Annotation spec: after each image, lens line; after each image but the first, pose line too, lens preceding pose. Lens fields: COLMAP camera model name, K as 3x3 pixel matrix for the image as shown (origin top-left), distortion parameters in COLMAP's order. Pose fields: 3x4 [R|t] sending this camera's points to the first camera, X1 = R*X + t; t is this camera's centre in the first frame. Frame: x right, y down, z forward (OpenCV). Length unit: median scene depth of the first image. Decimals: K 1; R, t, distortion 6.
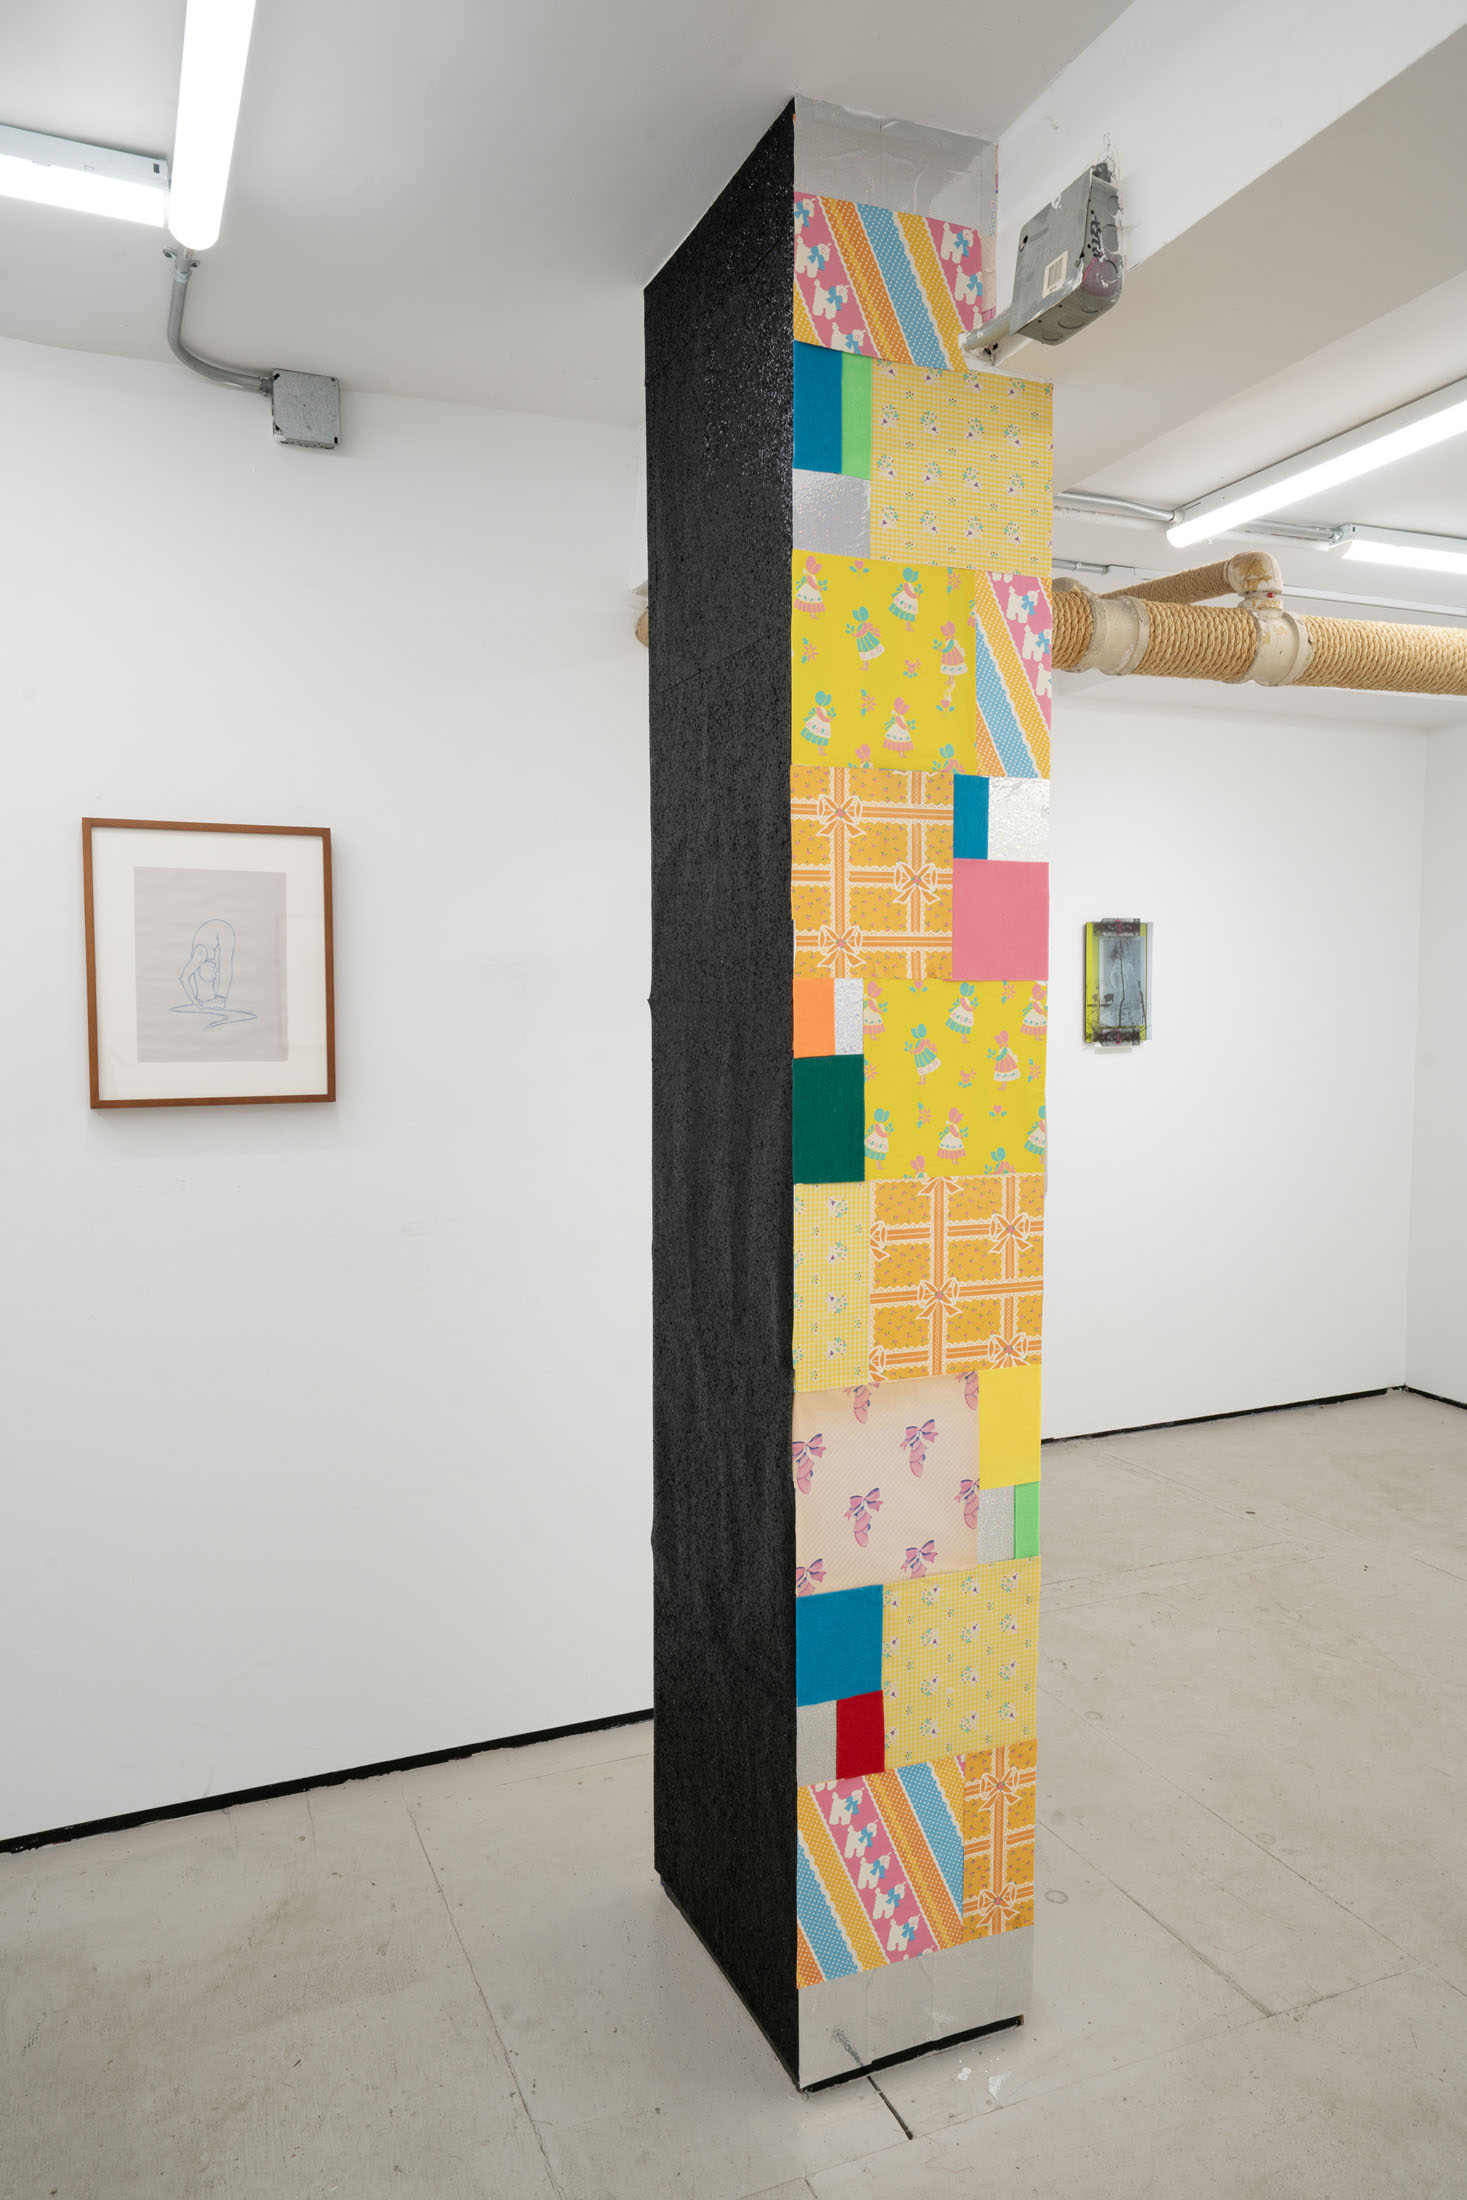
lens RADIAL K [[1502.0, 0, 693.7], [0, 1502.0, 1078.0], [0, 0, 1]] dist [-0.006327, 0.012830]
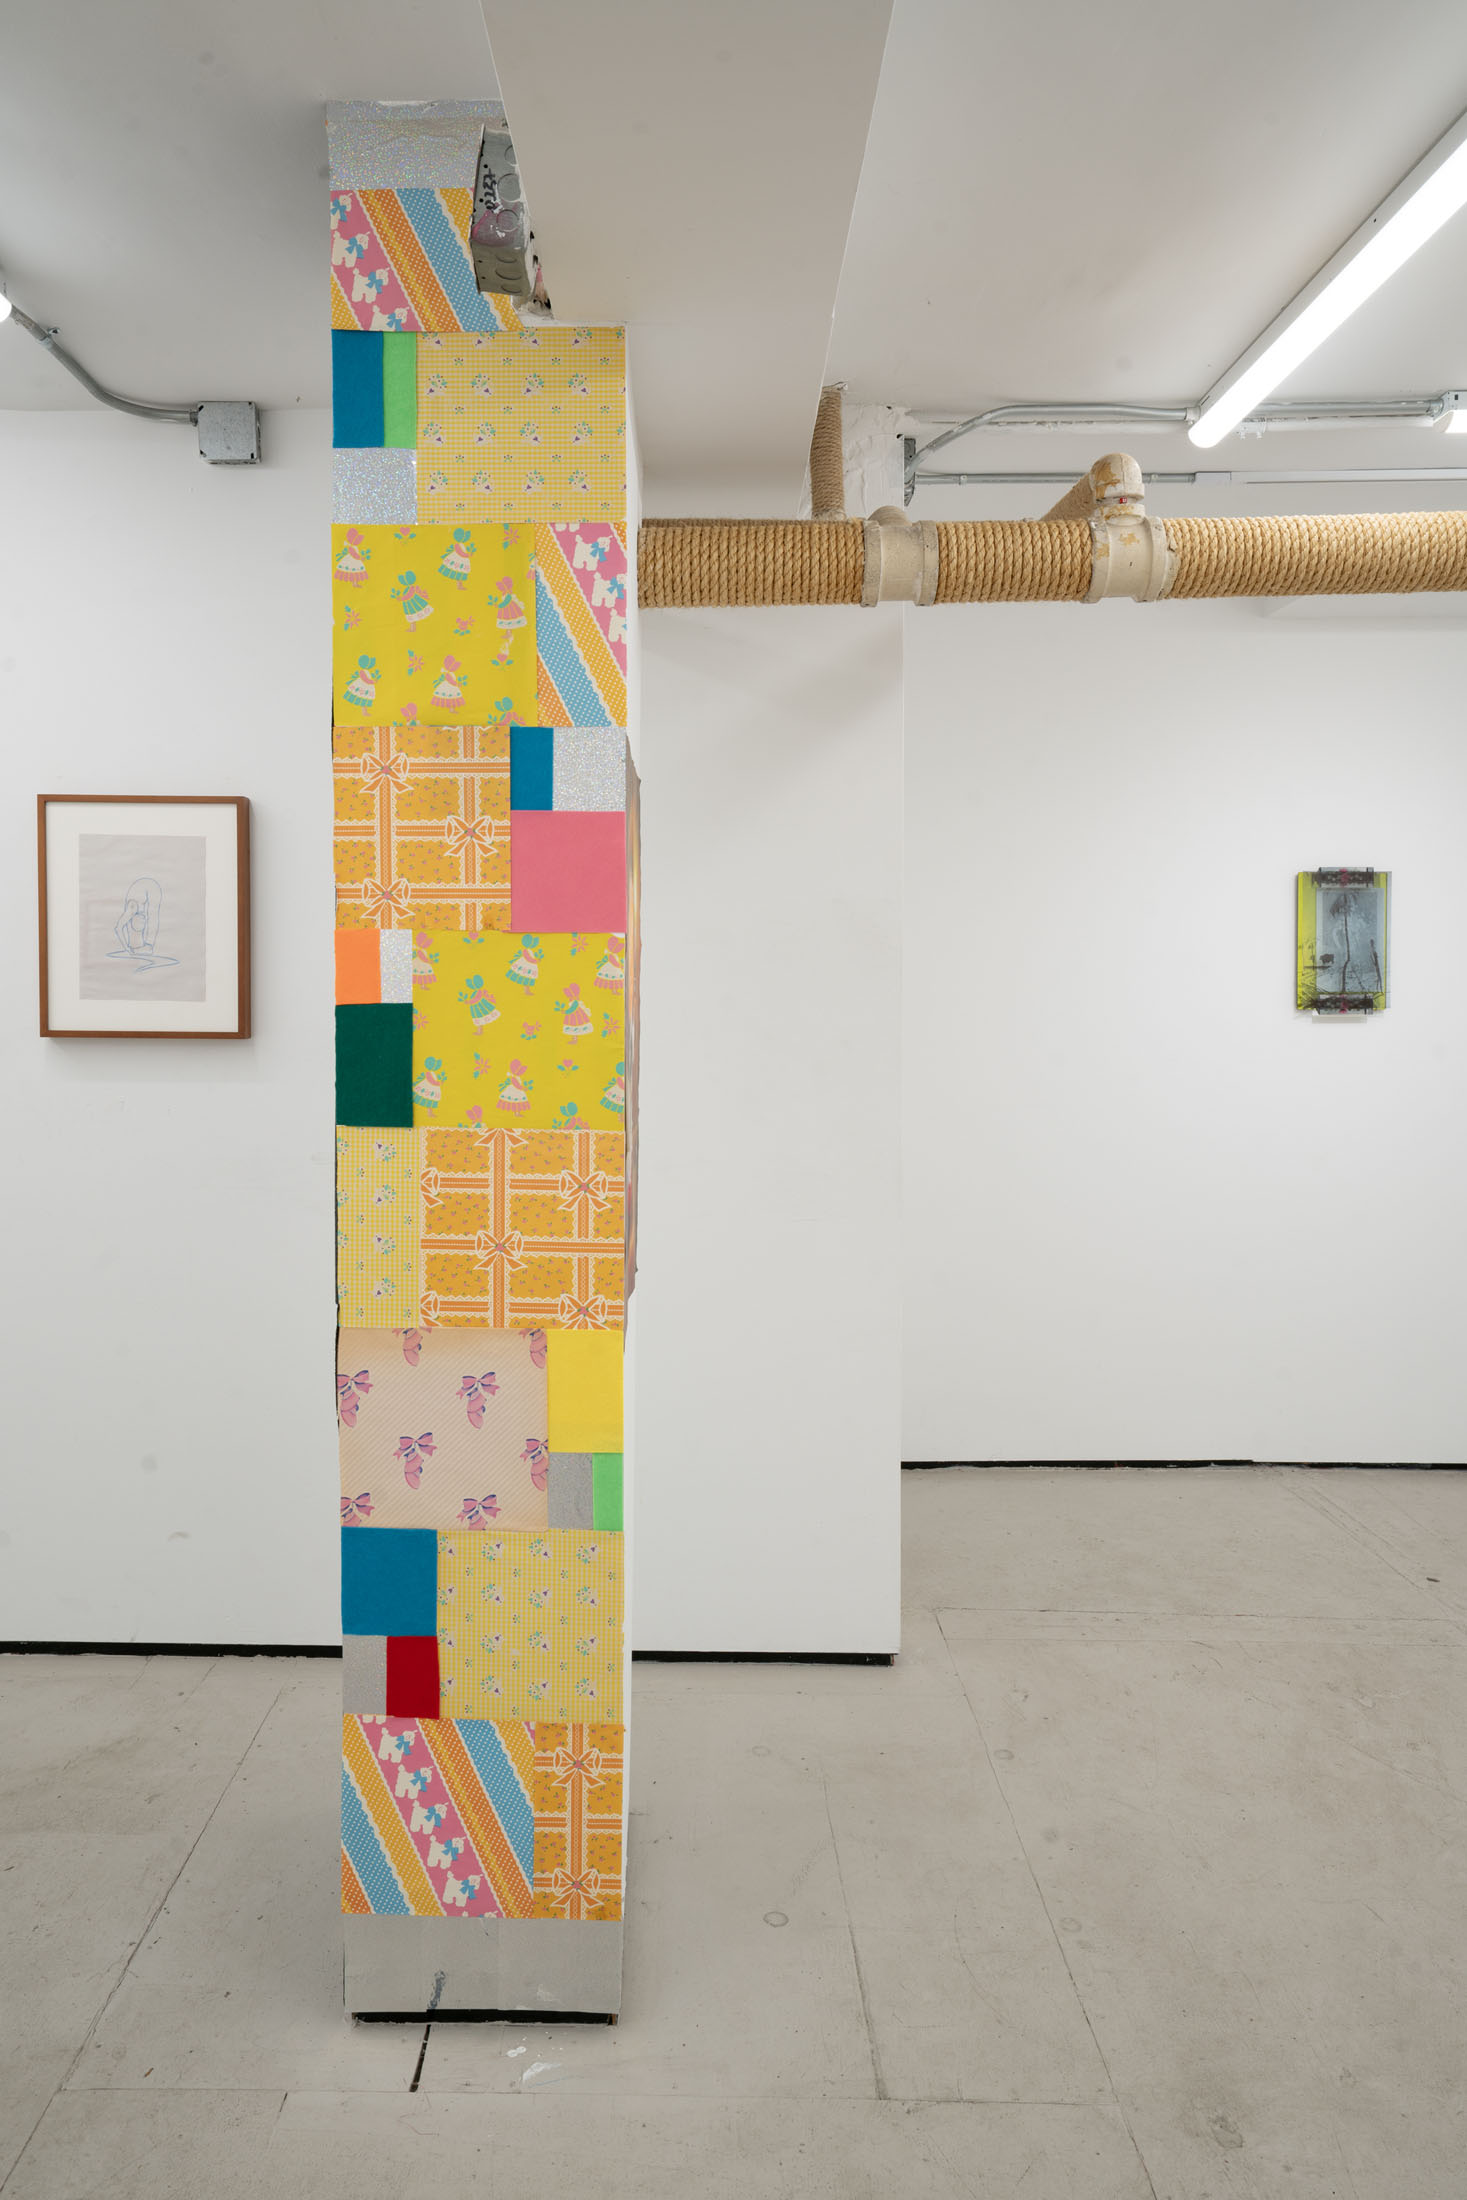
lens RADIAL K [[1493.3, 0, 602.8], [0, 1493.3, 990.3], [0, 0, 1]] dist [0.000456, -0.001473]
pose [[0.916802, 0.021283, -0.398774, 0.607858], [-0.032896, 0.999210, -0.022301, -0.005945], [0.397985, 0.033564, 0.916778, 0.110740]]
